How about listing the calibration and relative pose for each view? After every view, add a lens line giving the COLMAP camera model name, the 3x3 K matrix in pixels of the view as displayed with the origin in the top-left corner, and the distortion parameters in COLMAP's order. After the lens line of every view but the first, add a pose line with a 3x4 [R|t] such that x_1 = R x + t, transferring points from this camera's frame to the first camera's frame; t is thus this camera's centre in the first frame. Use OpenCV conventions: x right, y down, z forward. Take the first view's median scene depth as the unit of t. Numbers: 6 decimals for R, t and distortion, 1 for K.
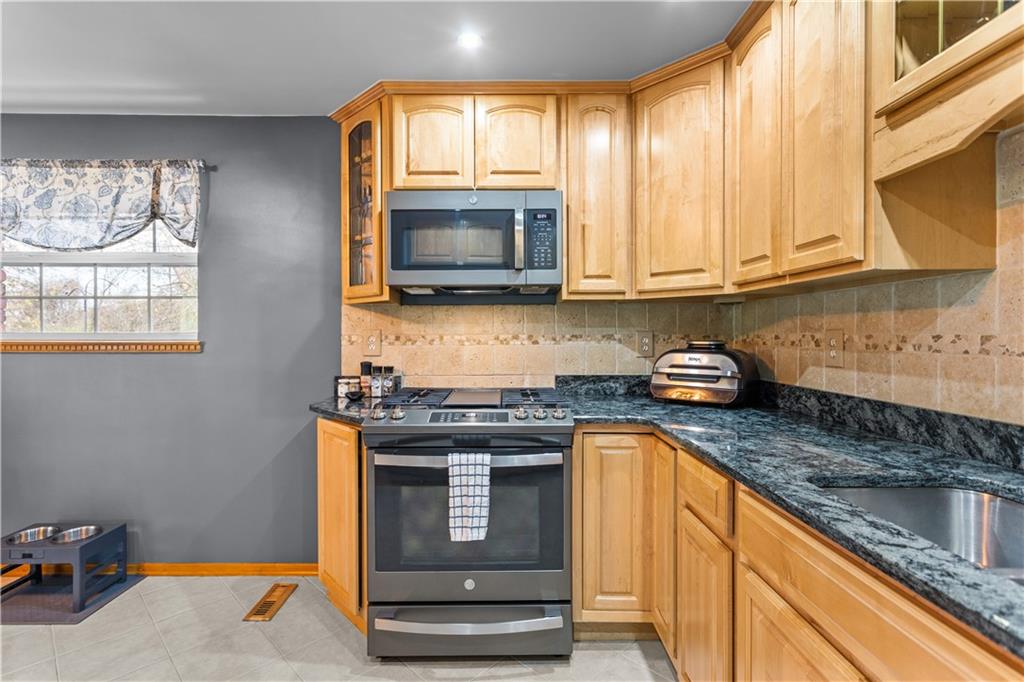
lens RADIAL K [[483.3, 0, 507.5], [0, 483.3, 333.7], [0, 0, 1]] dist [-0.000684, 0.002317]
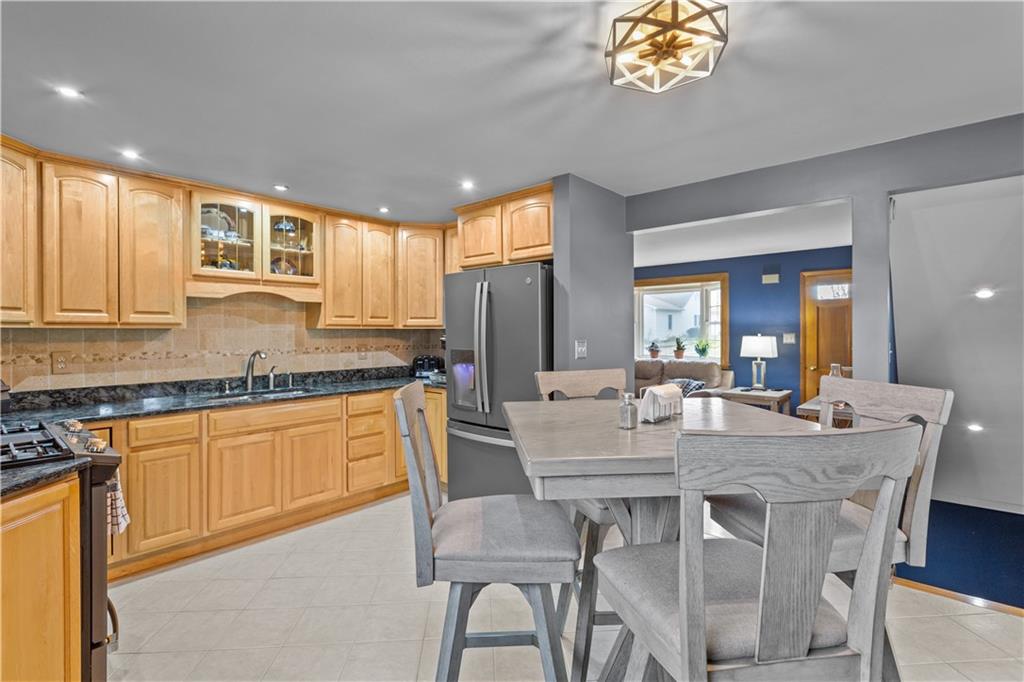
lens RADIAL K [[483.3, 0, 505.8], [0, 483.3, 335.3], [0, 0, 1]] dist [-0.000684, 0.002317]
pose [[-0.748546, 0.003964, 0.663071, -1.857562], [0.006878, 0.999975, 0.001787, -0.067017], [-0.663047, 0.005898, -0.748555, 1.434682]]
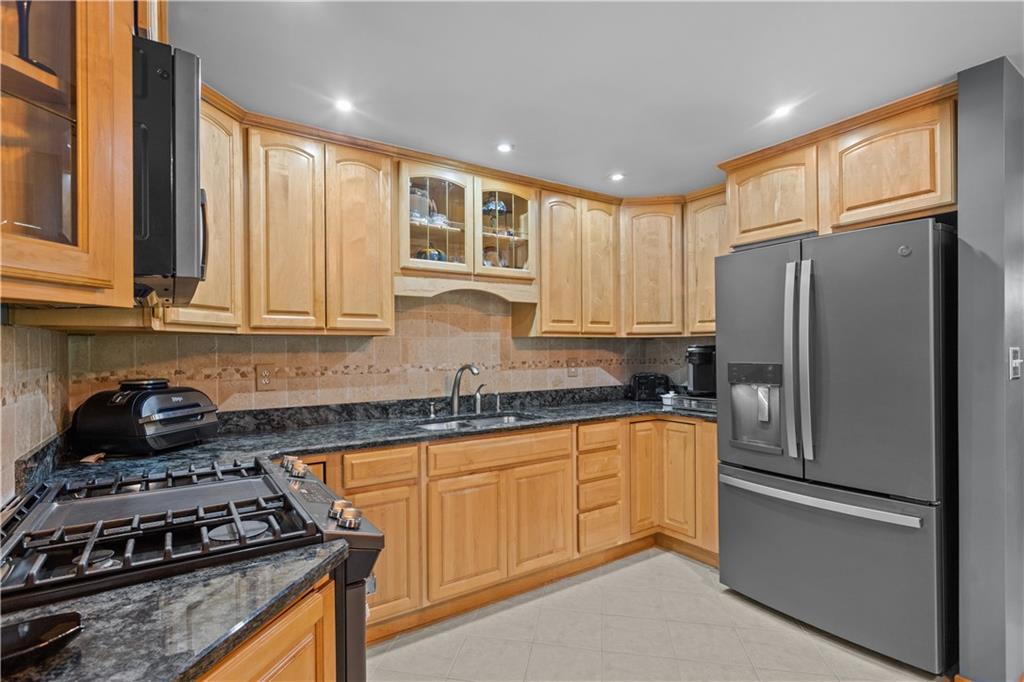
lens RADIAL K [[483.3, 0, 487.7], [0, 483.3, 356.0], [0, 0, 1]] dist [-0.000684, 0.002317]
pose [[-0.550863, 0.001254, 0.834595, -0.981444], [0.010359, 0.999932, 0.005335, -0.037558], [-0.834532, 0.011584, -0.550838, 1.432022]]
